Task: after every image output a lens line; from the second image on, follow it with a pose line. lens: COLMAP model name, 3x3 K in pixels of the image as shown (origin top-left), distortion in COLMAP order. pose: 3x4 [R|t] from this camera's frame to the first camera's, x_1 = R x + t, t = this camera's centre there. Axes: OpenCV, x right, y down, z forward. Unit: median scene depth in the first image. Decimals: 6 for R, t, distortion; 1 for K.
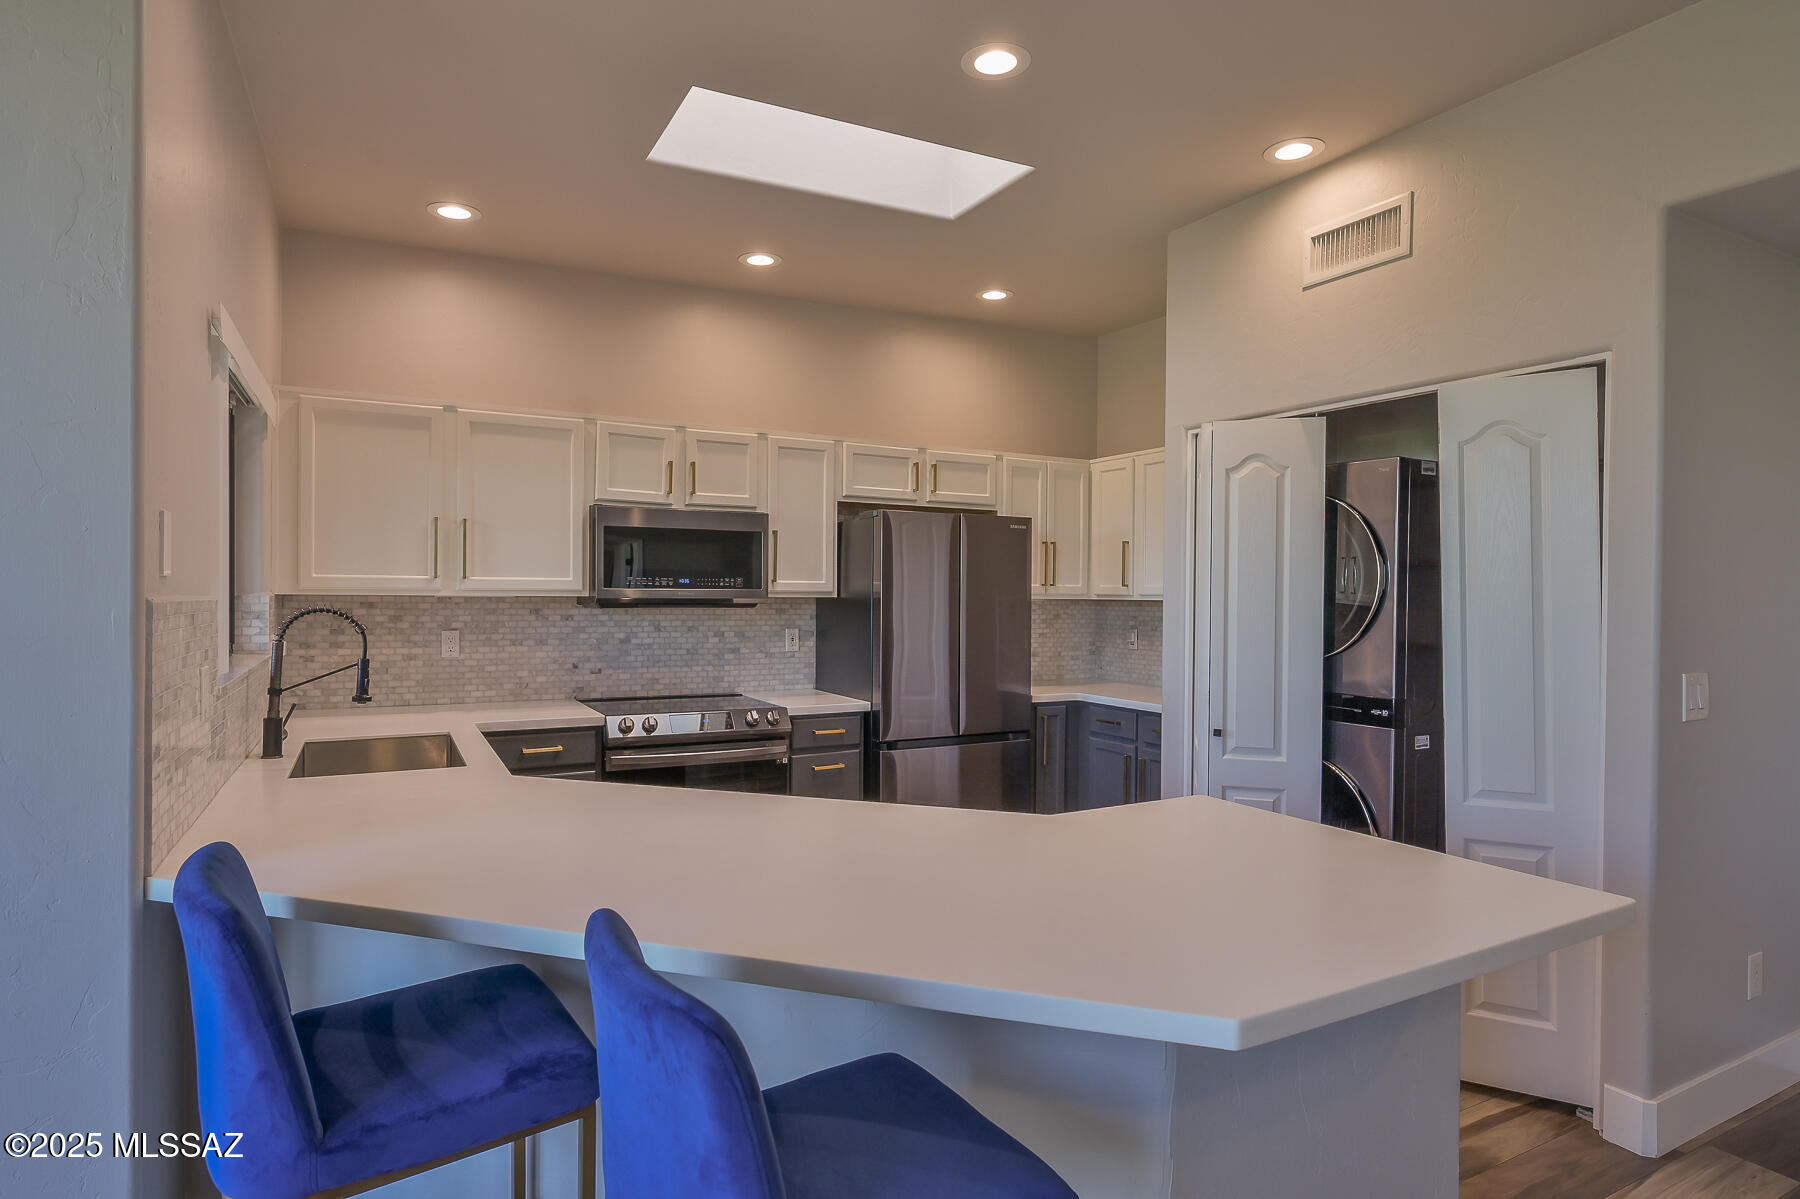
lens RADIAL K [[977.9, 0, 900.0], [0, 977.9, 599.5], [0, 0, 1]] dist [-0.001889, 0.000028]
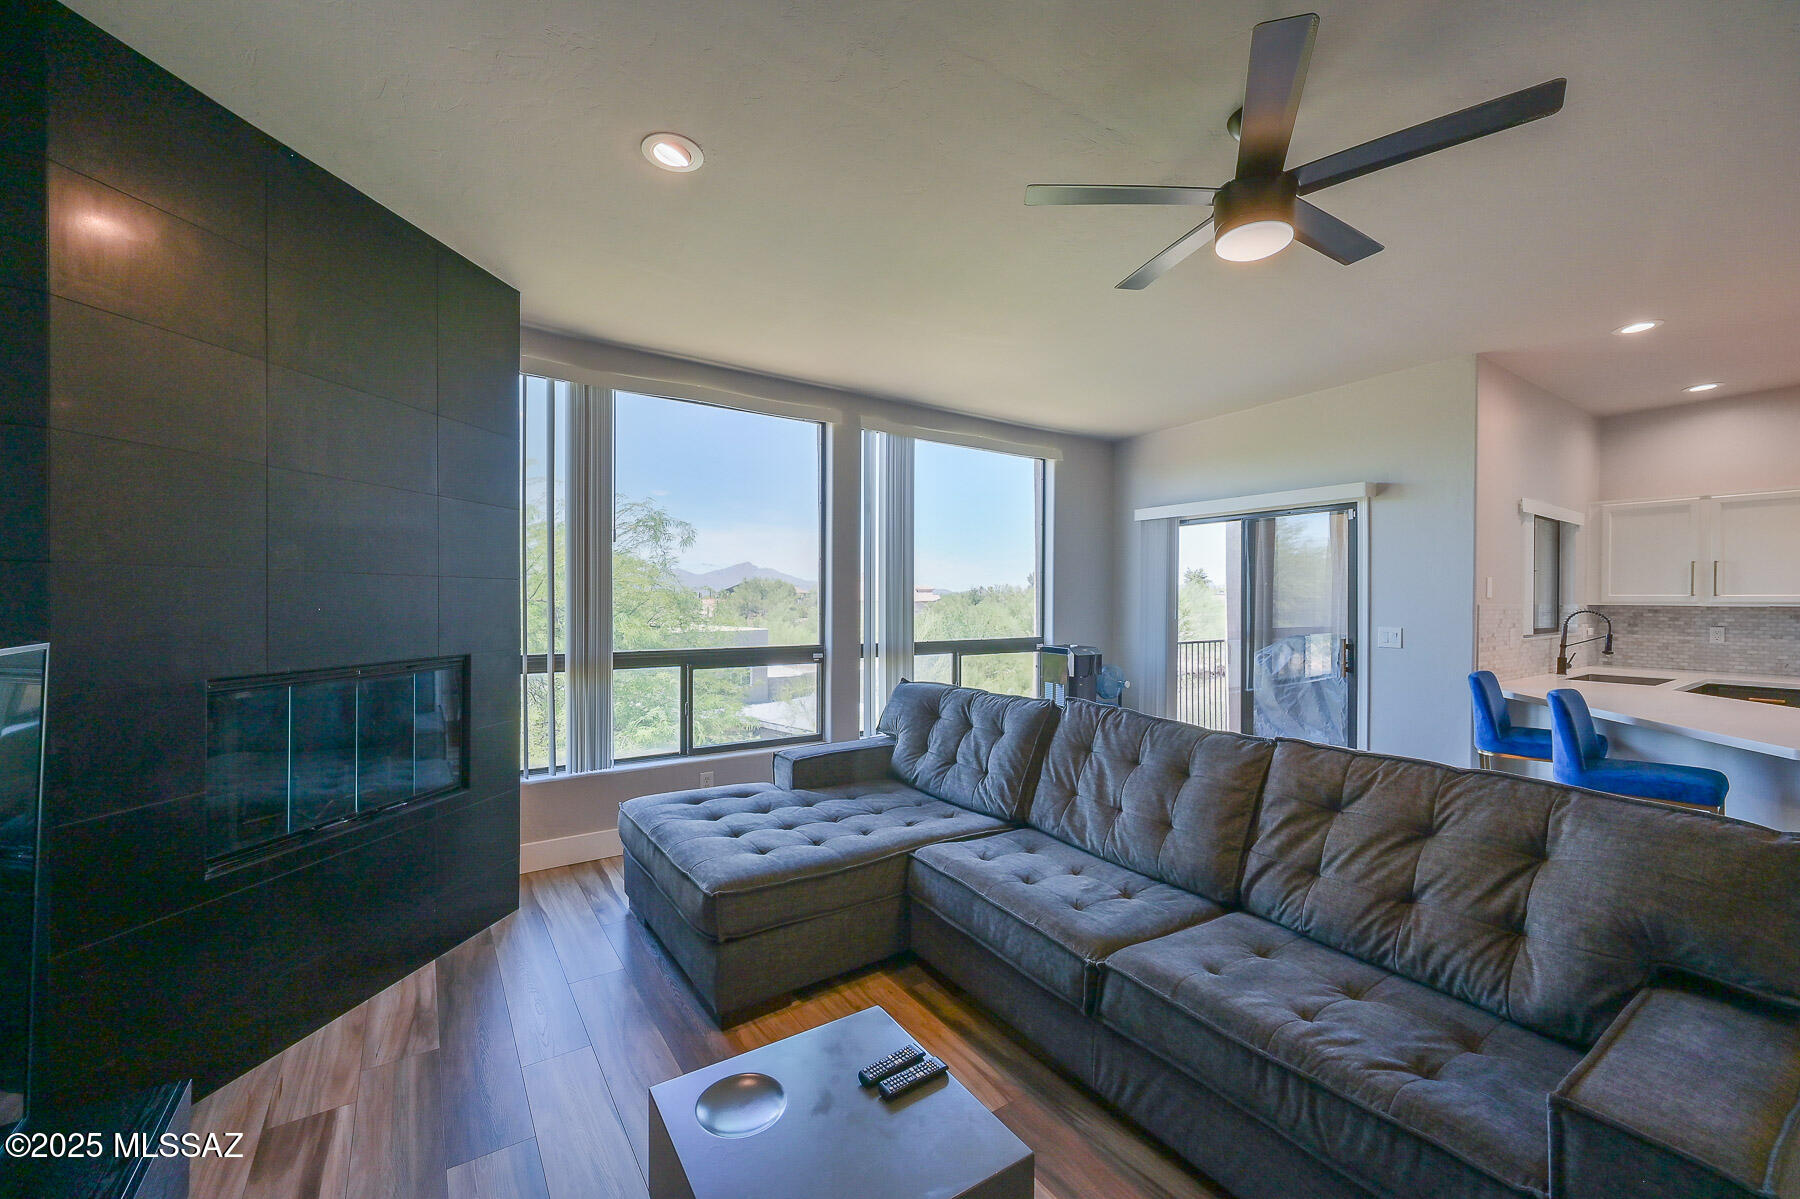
lens RADIAL K [[707.4, 0, 900.0], [0, 707.4, 599.5], [0, 0, 1]] dist [-0.001222, 0.000158]
pose [[0.104747, -0.008120, -0.994466, 0.551207], [-0.011174, 0.999894, -0.009342, 0.010916], [0.994436, 0.012091, 0.104645, -0.472753]]
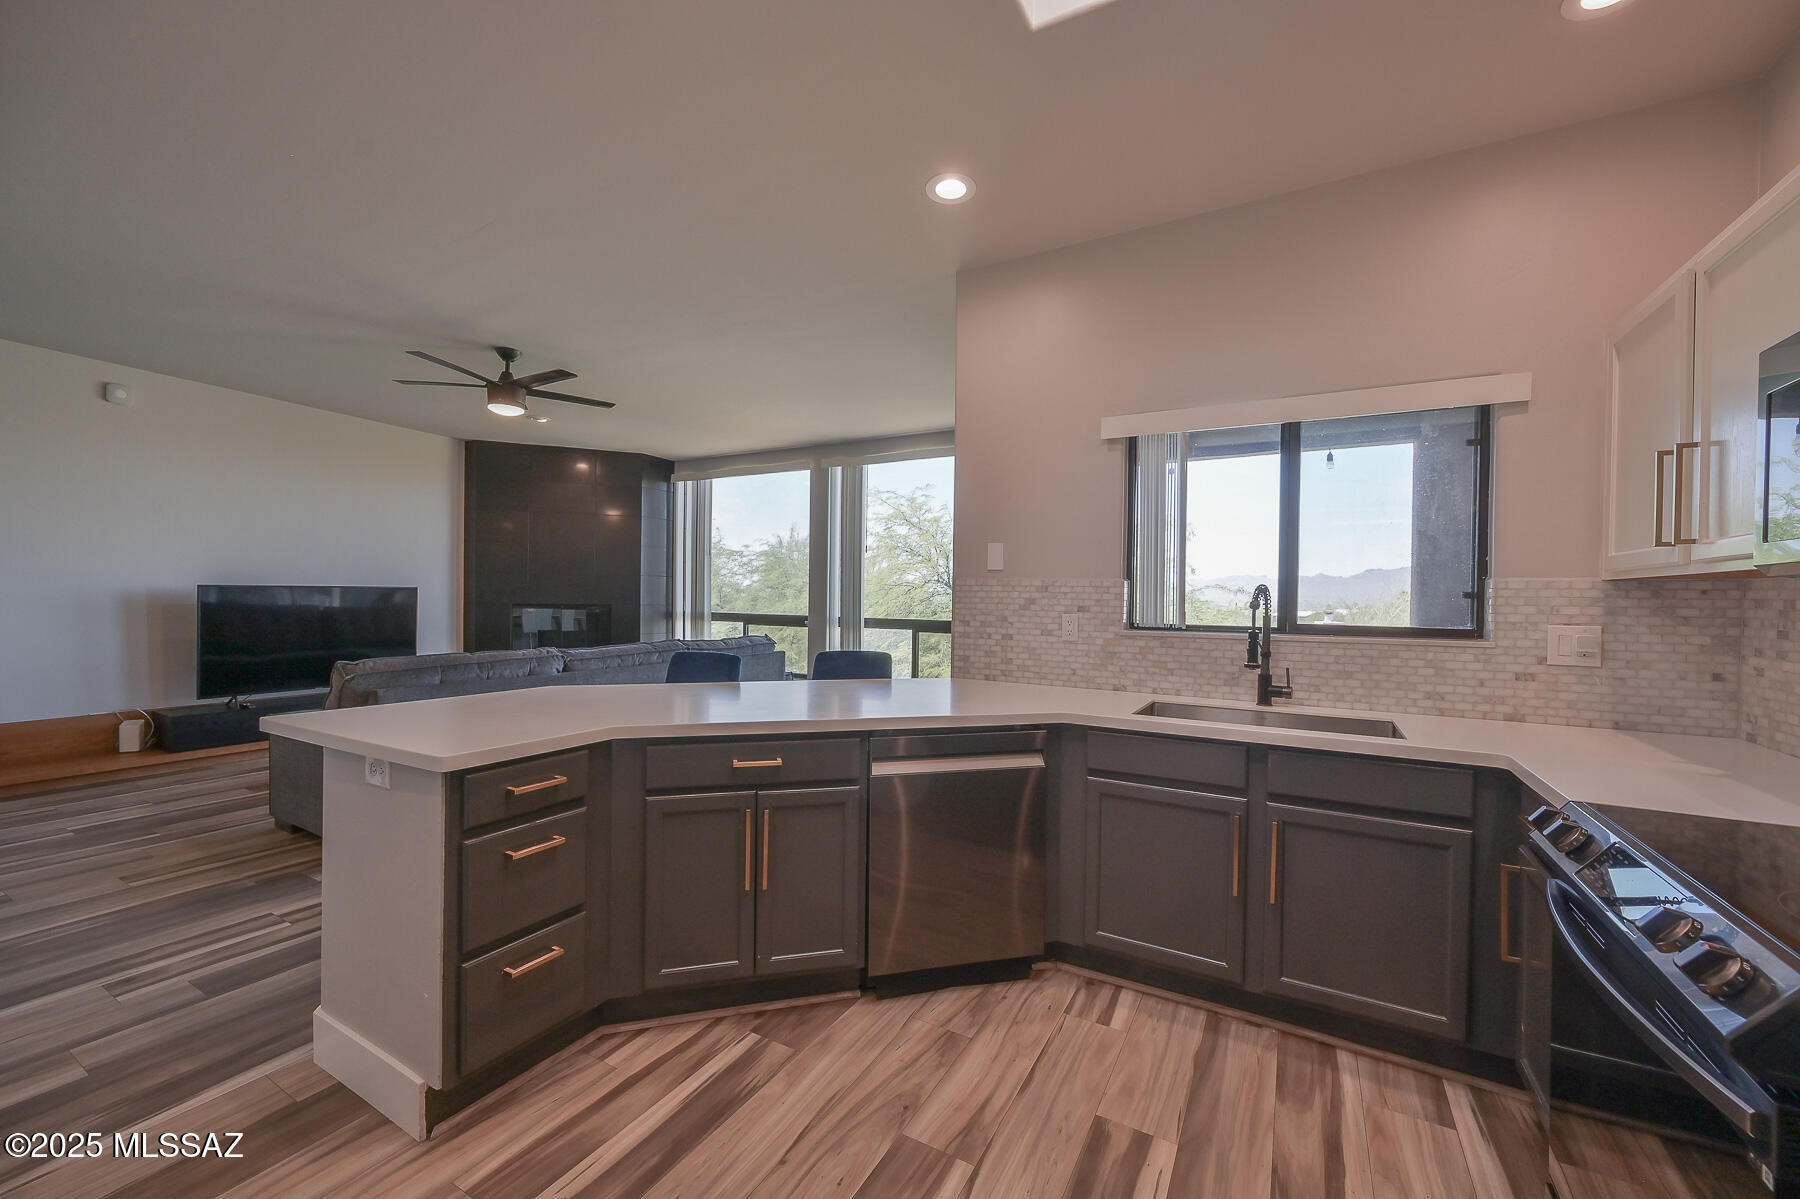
lens RADIAL K [[707.4, 0, 900.0], [0, 707.4, 599.5], [0, 0, 1]] dist [-0.001222, 0.000158]
pose [[-0.848736, -0.019734, -0.528448, 0.162272], [-0.026528, 0.999634, 0.005276, 0.020007], [0.528150, 0.018497, -0.848949, 0.975962]]
